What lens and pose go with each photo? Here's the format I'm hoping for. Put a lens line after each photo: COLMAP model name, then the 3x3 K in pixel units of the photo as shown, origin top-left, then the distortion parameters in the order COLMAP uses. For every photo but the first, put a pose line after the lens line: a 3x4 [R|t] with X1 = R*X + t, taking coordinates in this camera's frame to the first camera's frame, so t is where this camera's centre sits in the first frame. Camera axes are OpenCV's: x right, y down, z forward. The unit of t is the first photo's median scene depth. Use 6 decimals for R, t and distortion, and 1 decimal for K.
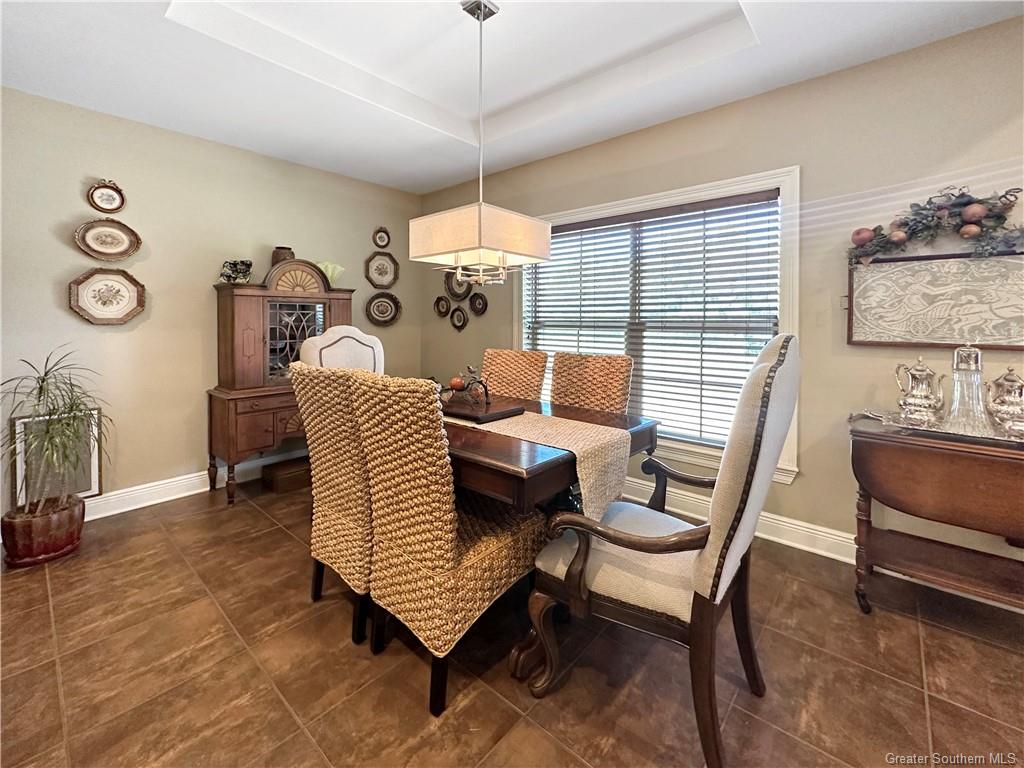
lens RADIAL K [[432.6, 0, 512.2], [0, 432.6, 324.4], [0, 0, 1]] dist [-0.003663, 0.000260]
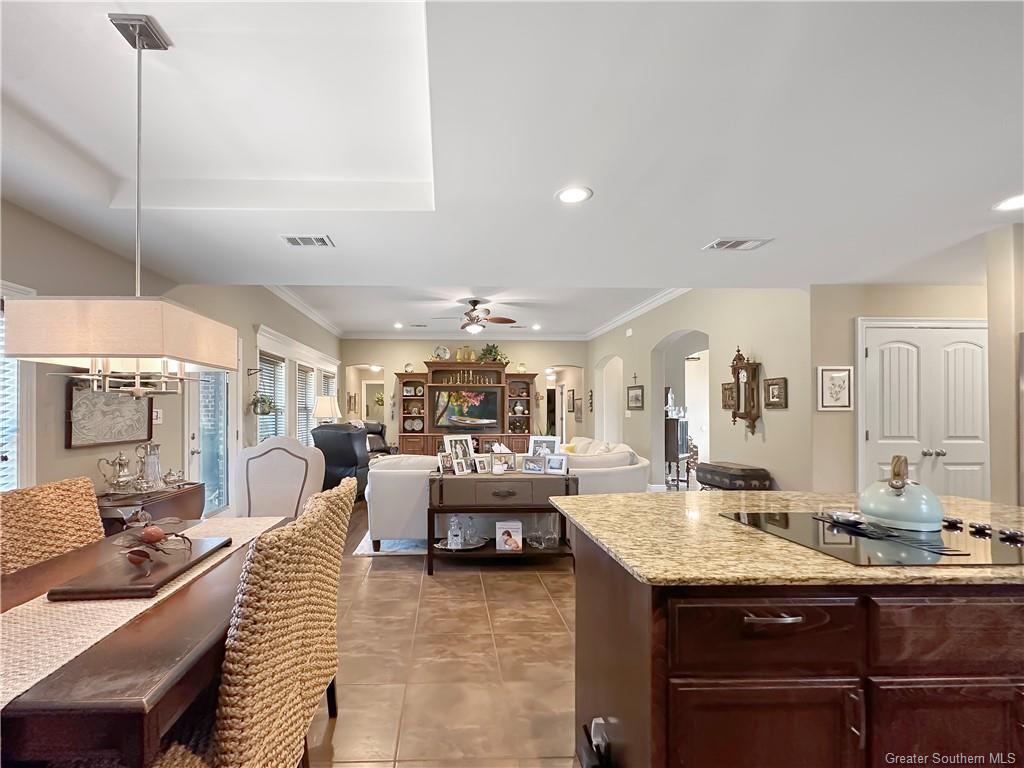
lens RADIAL K [[430.2, 0, 456.4], [0, 430.2, 408.6], [0, 0, 1]] dist [-0.001137, 0.000018]
pose [[-0.677384, 0.002961, 0.735623, -0.966584], [0.007376, 0.999969, 0.002767, -0.068902], [-0.735592, 0.007301, -0.677385, 1.072844]]
